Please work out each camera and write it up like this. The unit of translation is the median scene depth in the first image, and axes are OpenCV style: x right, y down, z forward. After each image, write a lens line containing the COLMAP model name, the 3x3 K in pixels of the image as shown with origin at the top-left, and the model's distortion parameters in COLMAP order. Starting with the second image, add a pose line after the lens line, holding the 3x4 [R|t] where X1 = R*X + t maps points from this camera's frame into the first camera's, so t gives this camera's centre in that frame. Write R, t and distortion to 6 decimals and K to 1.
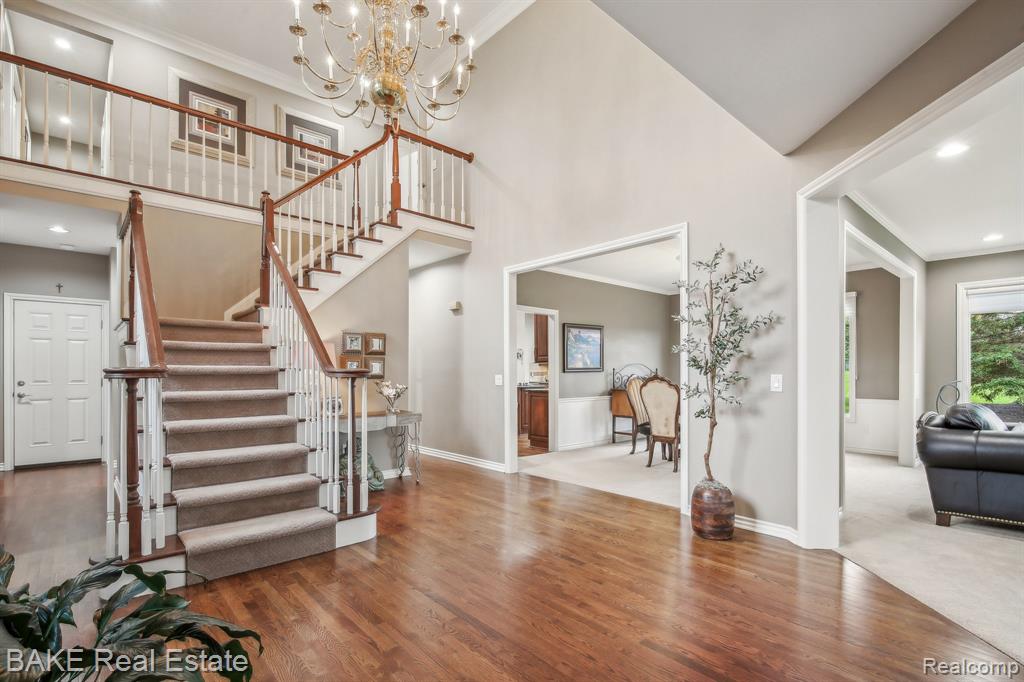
lens RADIAL K [[478.1, 0, 512.7], [0, 478.1, 371.5], [0, 0, 1]] dist [0.001287, -0.000022]
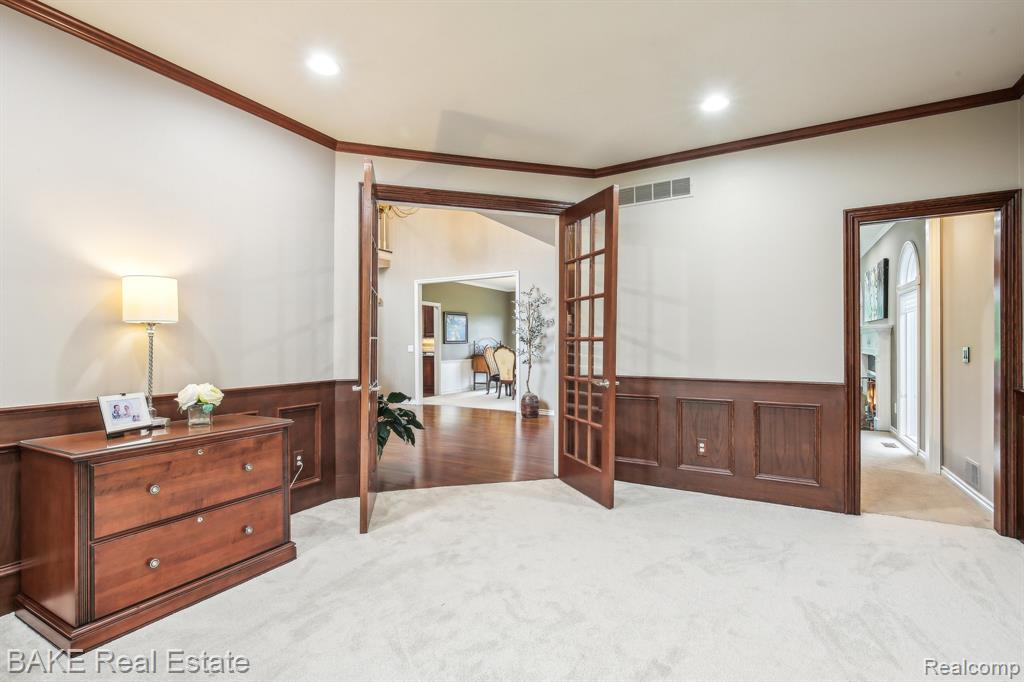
lens RADIAL K [[472.6, 0, 510.4], [0, 472.6, 346.5], [0, 0, 1]] dist [-0.000176, -0.000270]
pose [[0.947056, -0.004854, 0.321032, -0.206795], [0.002587, 0.999969, 0.007489, -0.000280], [-0.321059, -0.006262, 0.947039, -0.584915]]
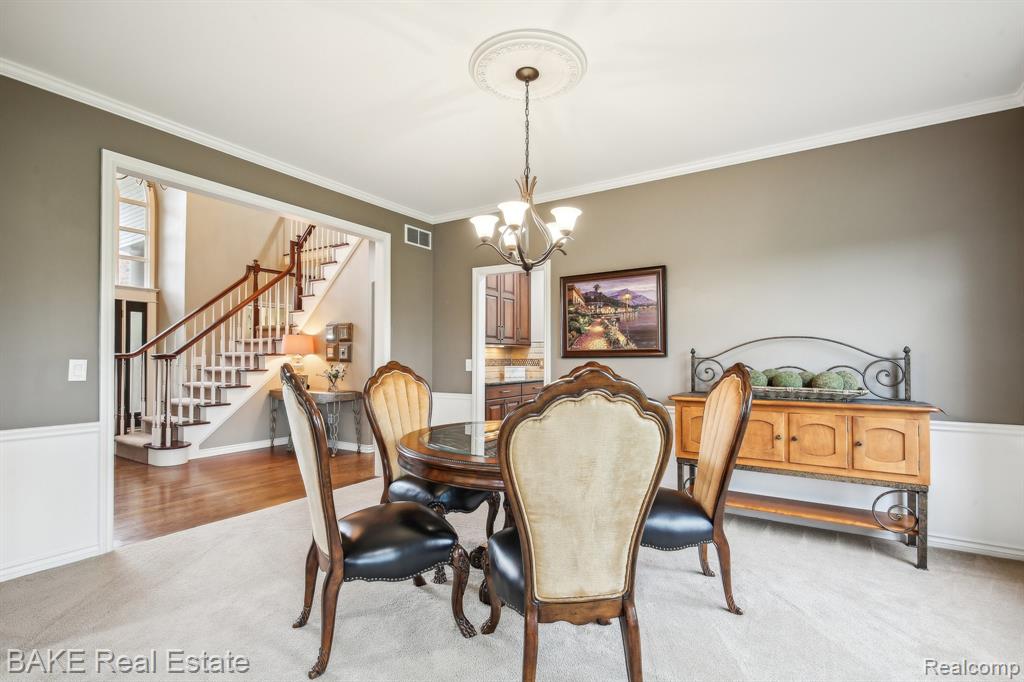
lens RADIAL K [[462.9, 0, 510.0], [0, 462.9, 354.6], [0, 0, 1]] dist [-0.000414, -0.000099]
pose [[0.250125, -0.006737, -0.968190, 0.787756], [-0.001623, 0.999971, -0.007377, 0.003255], [0.968212, 0.003417, 0.250107, 0.921876]]
